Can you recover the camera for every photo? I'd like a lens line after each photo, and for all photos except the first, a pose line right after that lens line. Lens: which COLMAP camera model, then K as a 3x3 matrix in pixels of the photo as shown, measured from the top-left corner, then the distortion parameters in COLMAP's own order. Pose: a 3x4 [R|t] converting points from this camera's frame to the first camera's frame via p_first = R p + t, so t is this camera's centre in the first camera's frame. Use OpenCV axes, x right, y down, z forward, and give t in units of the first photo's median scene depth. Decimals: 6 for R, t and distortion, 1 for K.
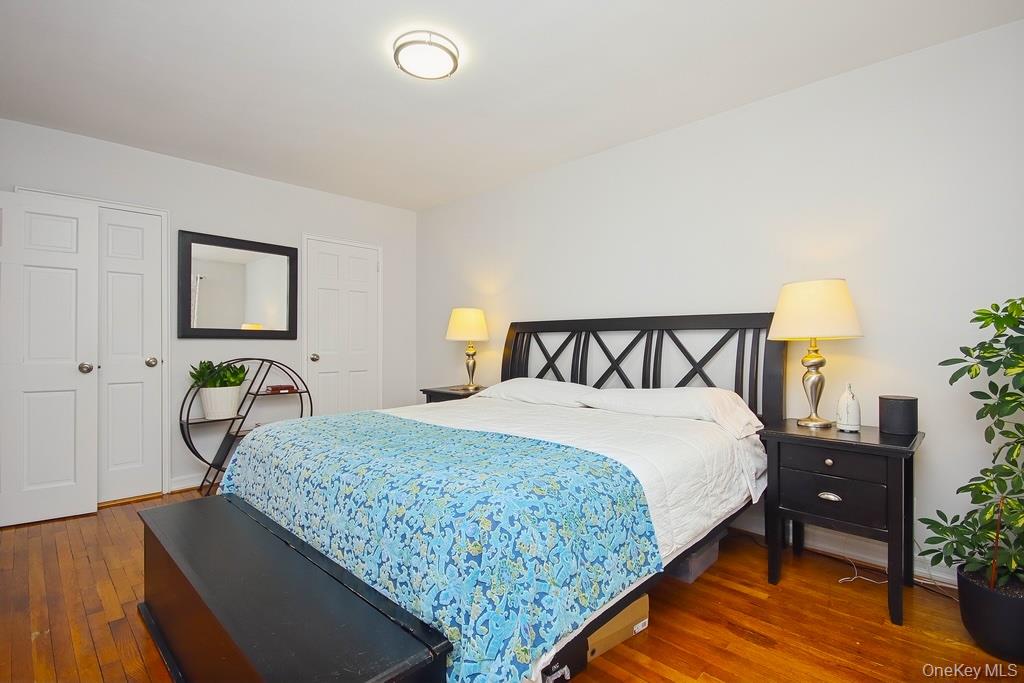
lens RADIAL K [[473.1, 0, 503.4], [0, 473.1, 339.4], [0, 0, 1]] dist [0.009027, -0.003457]
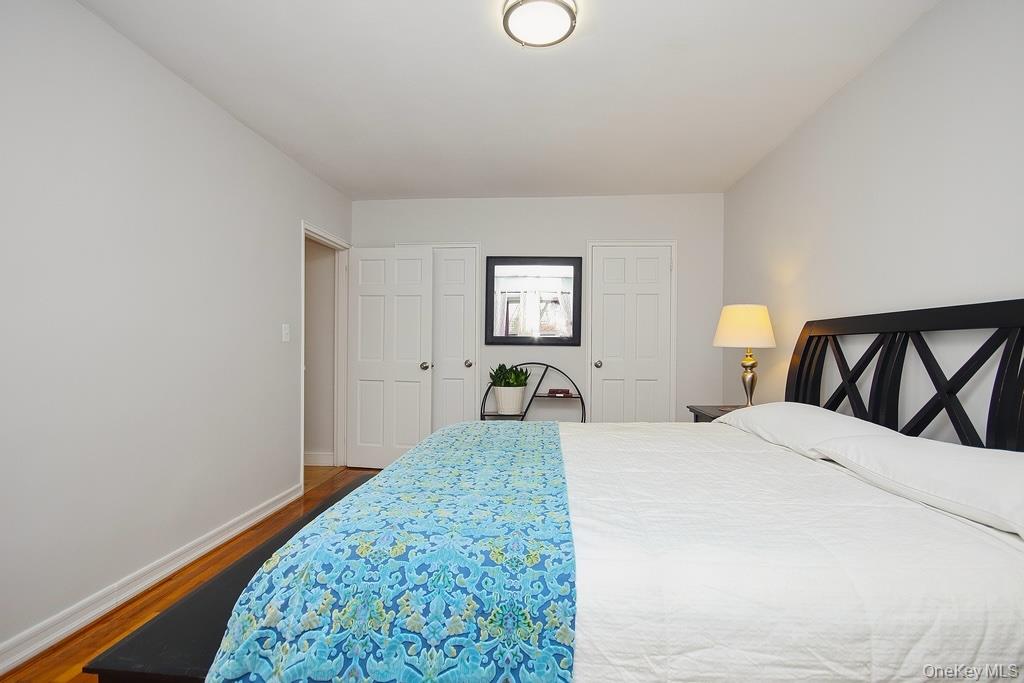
lens RADIAL K [[473.1, 0, 513.6], [0, 473.1, 348.6], [0, 0, 1]] dist [0.009027, -0.003457]
pose [[0.654080, 0.005954, -0.756402, 0.283123], [-0.002331, 0.999980, 0.005855, 0.000450], [0.756422, -0.002067, 0.654080, 0.248589]]
